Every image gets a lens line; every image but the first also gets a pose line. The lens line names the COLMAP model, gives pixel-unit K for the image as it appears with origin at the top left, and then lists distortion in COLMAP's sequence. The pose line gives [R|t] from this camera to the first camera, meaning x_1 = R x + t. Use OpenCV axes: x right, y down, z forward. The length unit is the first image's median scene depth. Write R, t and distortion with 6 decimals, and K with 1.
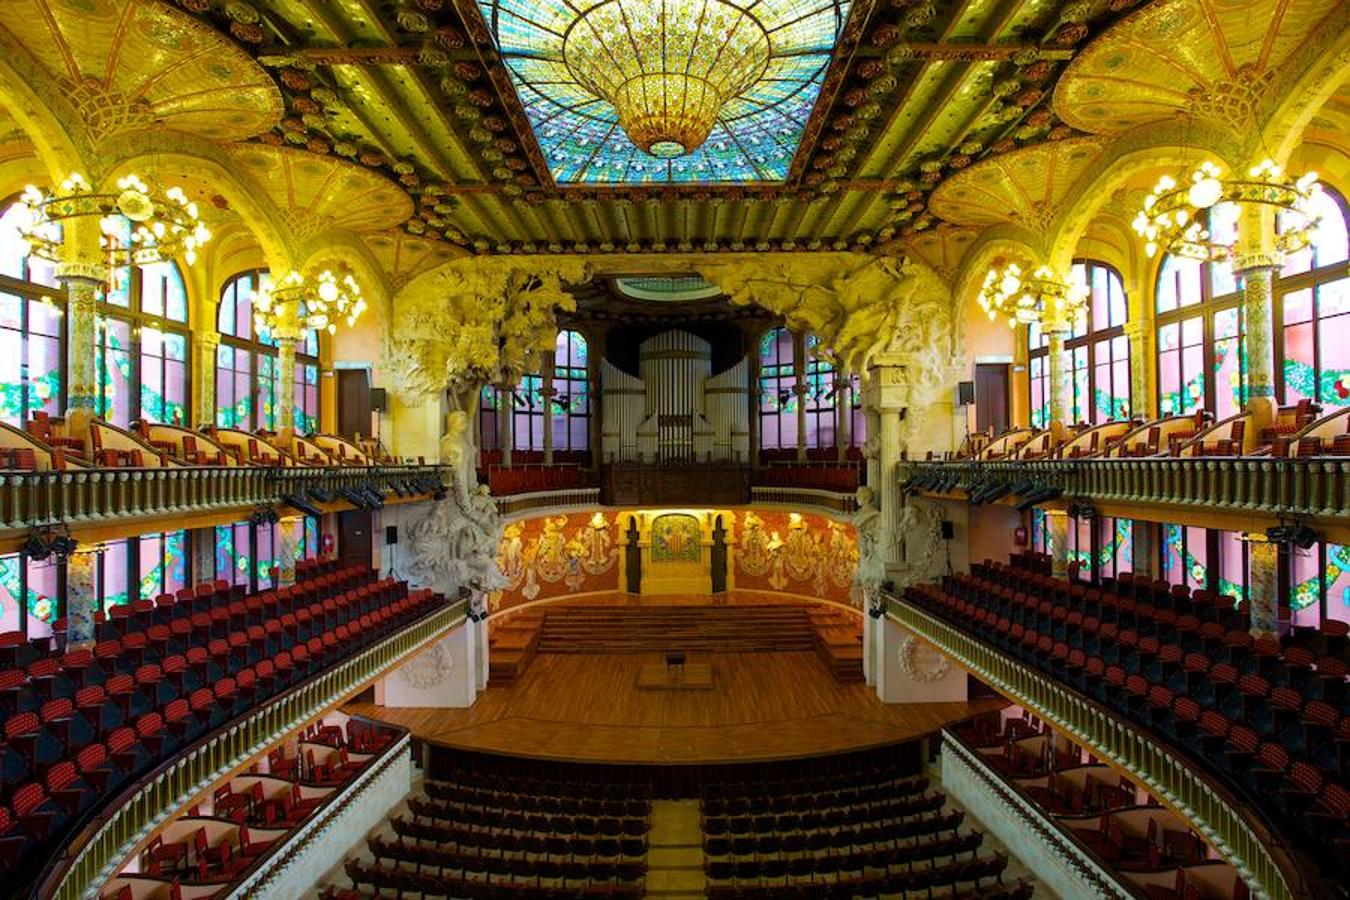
lens RADIAL K [[685.5, 0, 675.0], [0, 685.5, 450.0], [0, 0, 1]] dist [-0.055762, 0.000883]
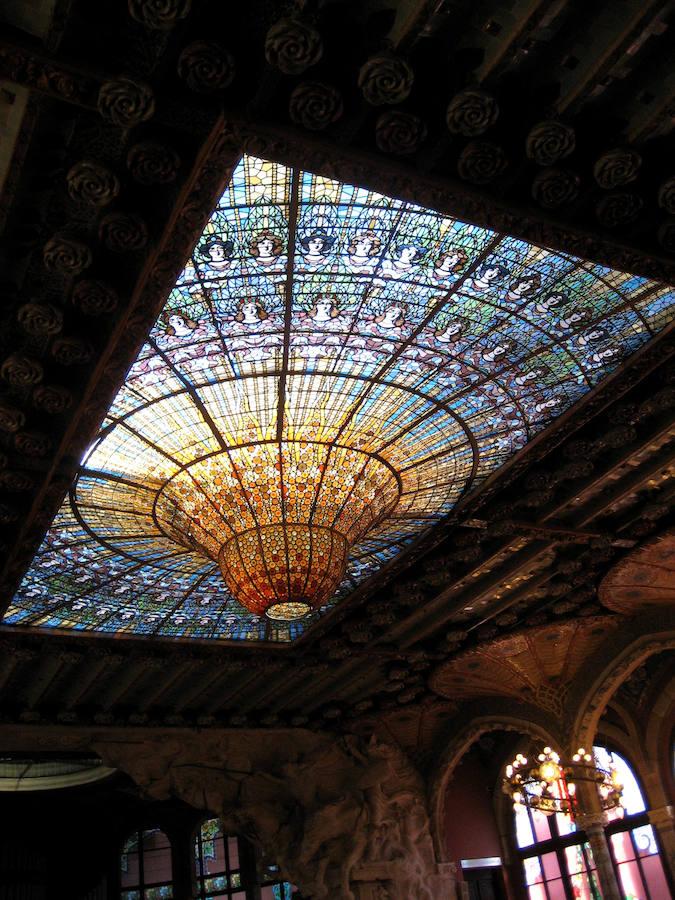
lens RADIAL K [[933.5, 0, 337.5], [0, 933.5, 450.0], [0, 0, 1]] dist [-0.065365, 0.034130]
pose [[0.874666, 0.152928, 0.459971, -0.256557], [0.113593, 0.857836, -0.501212, -0.026408], [-0.471229, 0.490643, 0.732948, 0.042570]]
